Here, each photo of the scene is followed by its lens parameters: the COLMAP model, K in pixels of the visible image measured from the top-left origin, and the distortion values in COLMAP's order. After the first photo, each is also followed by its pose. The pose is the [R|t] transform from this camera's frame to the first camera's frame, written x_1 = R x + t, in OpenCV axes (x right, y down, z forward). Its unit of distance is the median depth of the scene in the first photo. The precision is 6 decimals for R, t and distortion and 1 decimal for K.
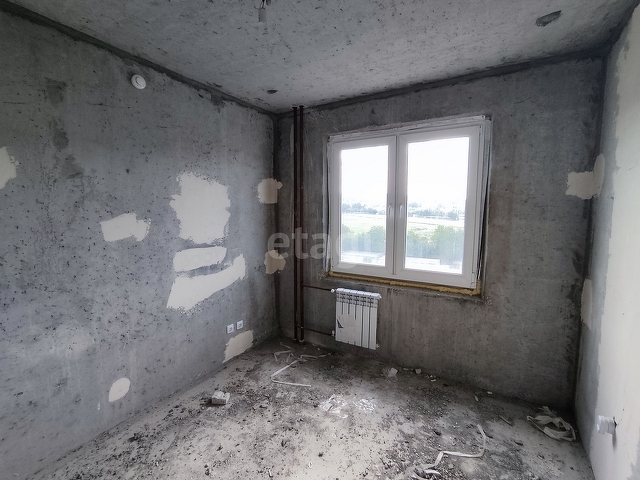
lens RADIAL K [[292.6, 0, 315.8], [0, 292.6, 239.8], [0, 0, 1]] dist [-0.041544, 0.024378]
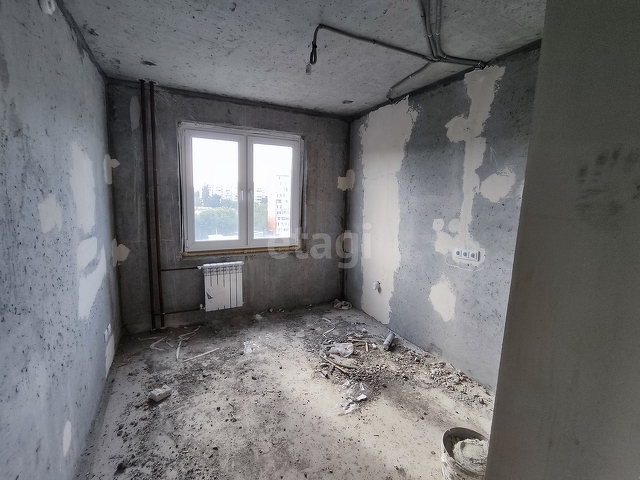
lens RADIAL K [[292.6, 0, 315.8], [0, 292.6, 239.8], [0, 0, 1]] dist [-0.041544, 0.024378]
pose [[0.528336, -0.112826, 0.841506, -0.684645], [0.067183, 0.993579, 0.091035, 0.000653], [-0.846373, 0.008438, 0.532523, 0.059137]]
